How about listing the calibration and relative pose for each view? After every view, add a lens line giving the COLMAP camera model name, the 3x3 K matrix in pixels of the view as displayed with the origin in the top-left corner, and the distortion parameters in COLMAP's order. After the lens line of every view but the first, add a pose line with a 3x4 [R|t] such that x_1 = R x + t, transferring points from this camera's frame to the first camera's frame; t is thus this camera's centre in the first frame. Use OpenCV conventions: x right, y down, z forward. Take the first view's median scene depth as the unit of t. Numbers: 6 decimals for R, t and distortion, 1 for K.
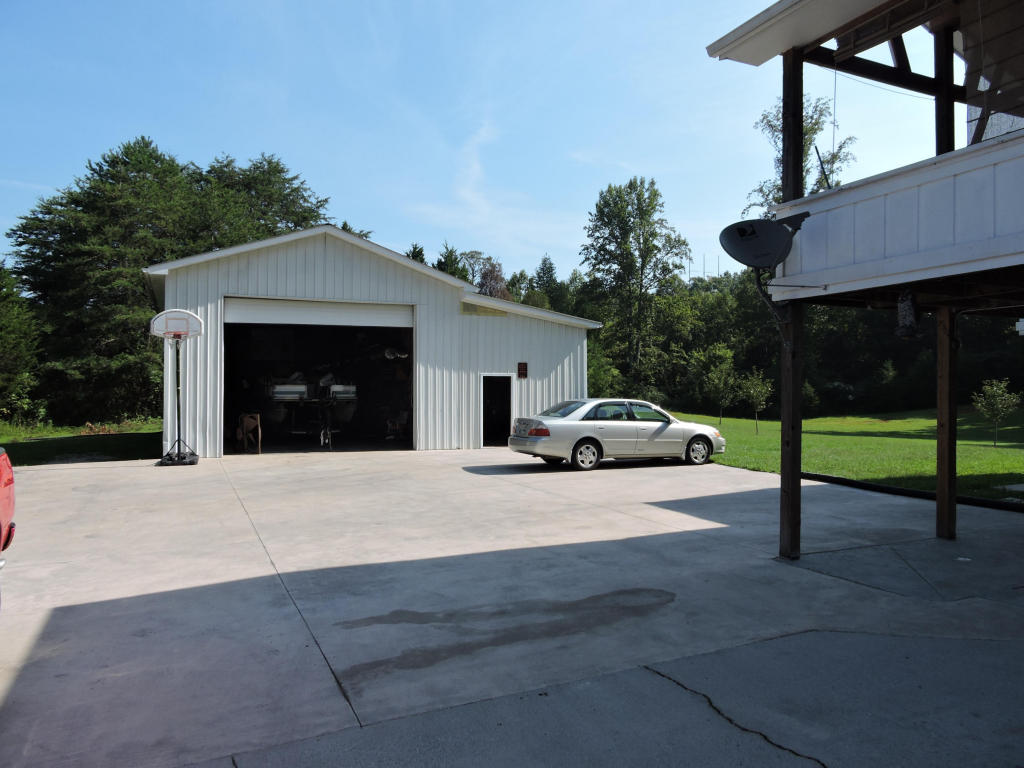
lens RADIAL K [[727.9, 0, 511.8], [0, 727.9, 387.6], [0, 0, 1]] dist [-0.004508, 0.000068]
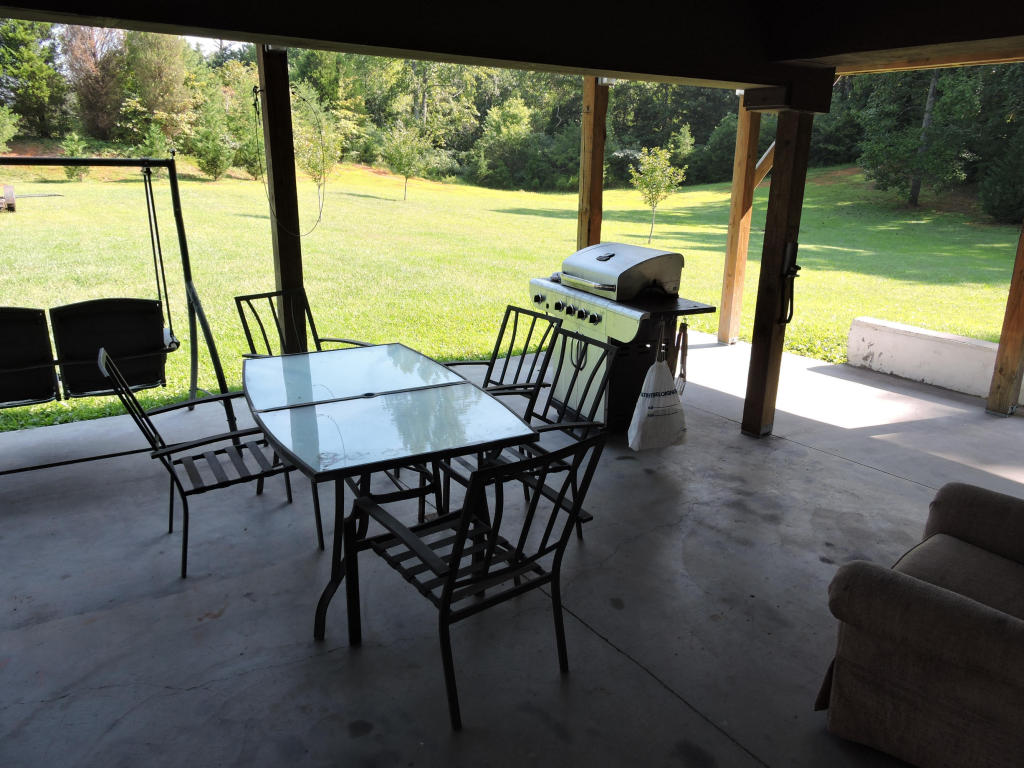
lens RADIAL K [[727.9, 0, 511.5], [0, 727.9, 383.2], [0, 0, 1]] dist [-0.004508, 0.000068]
pose [[0.988322, -0.024495, 0.150395, 0.142339], [-0.022360, 0.952996, 0.302158, -0.000634], [-0.150727, -0.301992, 0.941319, 0.092573]]
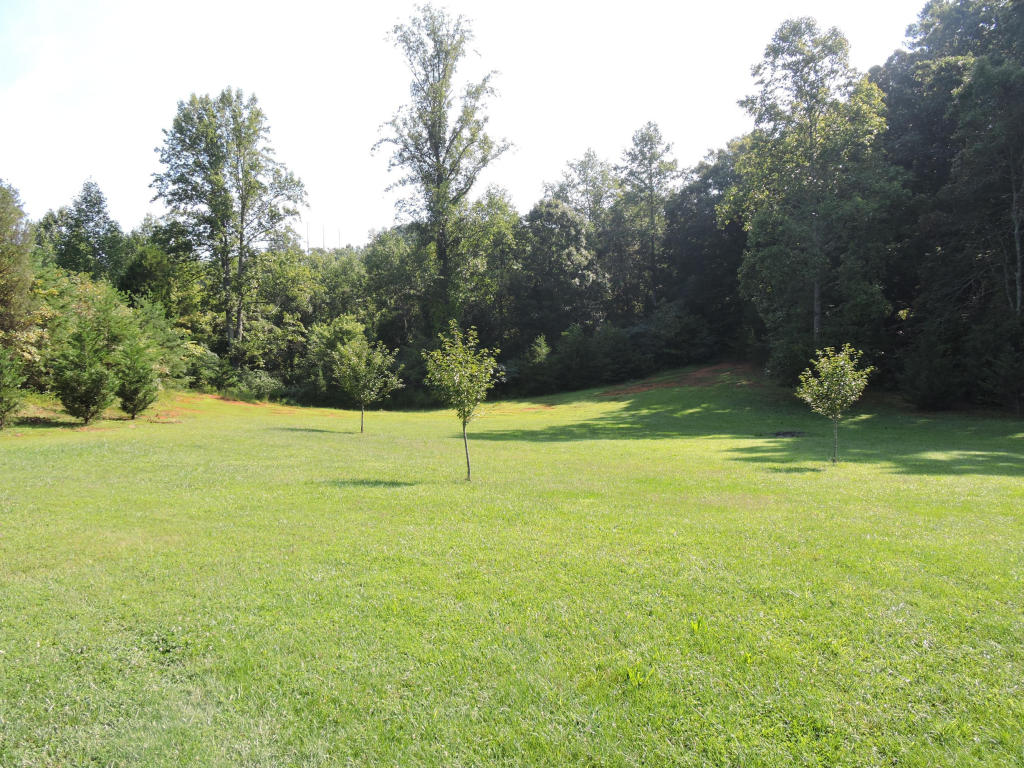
lens RADIAL K [[727.9, 0, 513.0], [0, 727.9, 382.8], [0, 0, 1]] dist [-0.004508, 0.000068]
pose [[0.872757, -0.028408, 0.487328, 0.054058], [0.020575, 0.999559, 0.021420, -0.000038], [-0.487722, -0.008667, 0.872956, 0.216272]]
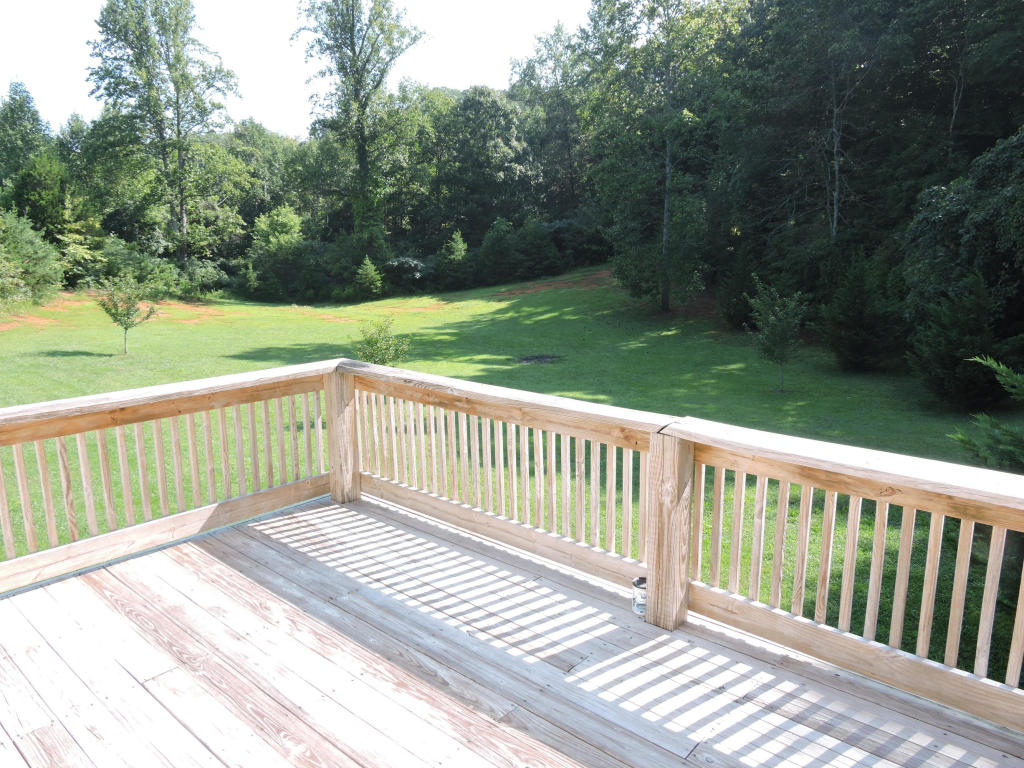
lens RADIAL K [[727.9, 0, 511.9], [0, 727.9, 385.7], [0, 0, 1]] dist [-0.004508, 0.000068]
pose [[0.915643, -0.092538, 0.391195, 0.179123], [0.011279, 0.978675, 0.205107, -0.028741], [-0.401833, -0.183393, 0.897161, 0.118550]]
